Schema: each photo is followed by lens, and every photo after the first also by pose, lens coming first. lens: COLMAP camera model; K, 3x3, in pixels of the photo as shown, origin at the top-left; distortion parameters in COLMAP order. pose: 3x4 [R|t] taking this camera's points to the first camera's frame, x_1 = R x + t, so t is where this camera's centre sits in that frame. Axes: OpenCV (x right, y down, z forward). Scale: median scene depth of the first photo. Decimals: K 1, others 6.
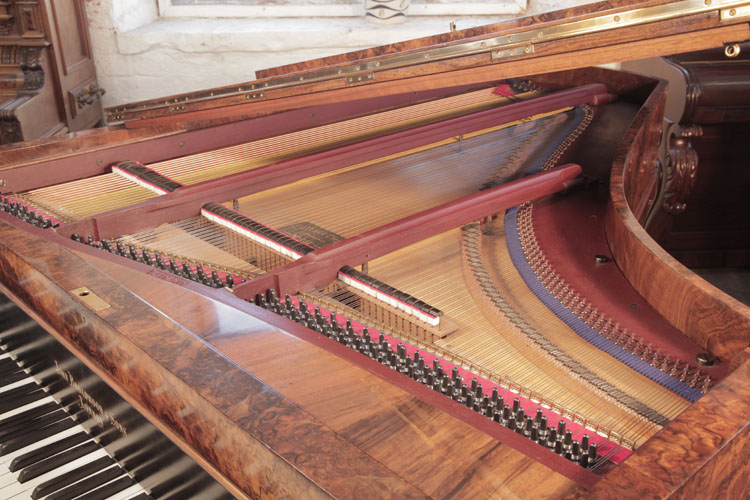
lens RADIAL K [[799.0, 0, 375.8], [0, 799.0, 250.7], [0, 0, 1]] dist [0.018851, 0.000000]
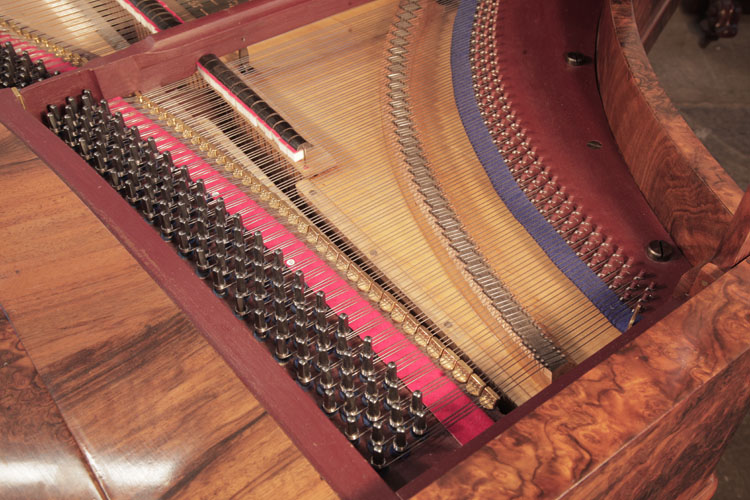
lens RADIAL K [[799.0, 0, 374.3], [0, 799.0, 254.3], [0, 0, 1]] dist [0.018851, 0.000000]
pose [[0.994371, 0.074741, -0.075107, 0.200750], [-0.043219, 0.933280, 0.356539, -0.086226], [0.096744, -0.351286, 0.931257, 0.309609]]
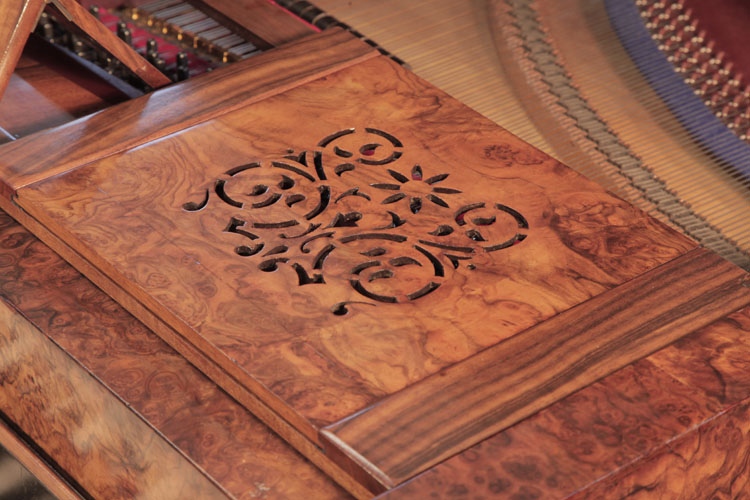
lens RADIAL K [[1947.8, 0, 375.5], [0, 1947.8, 249.3], [0, 0, 1]] dist [0.414386, 0.000000]
pose [[0.997654, 0.062128, -0.028745, 0.103369], [-0.056367, 0.983820, 0.170063, -0.014107], [0.038845, -0.168043, 0.985014, -0.188879]]
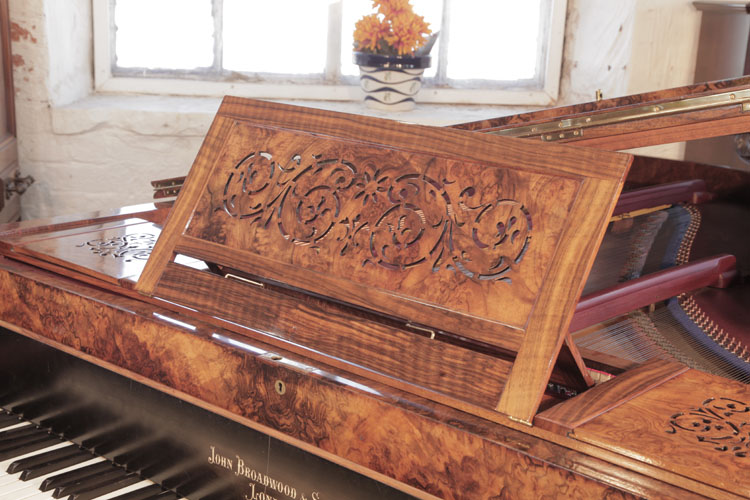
lens RADIAL K [[1115.6, 0, 372.0], [0, 1115.6, 249.6], [0, 0, 1]] dist [0.131737, 0.000000]
pose [[0.994568, 0.025142, 0.101003, -0.387136], [-0.007789, 0.985644, -0.168657, 0.143985], [-0.103793, 0.166954, 0.980486, -0.244588]]
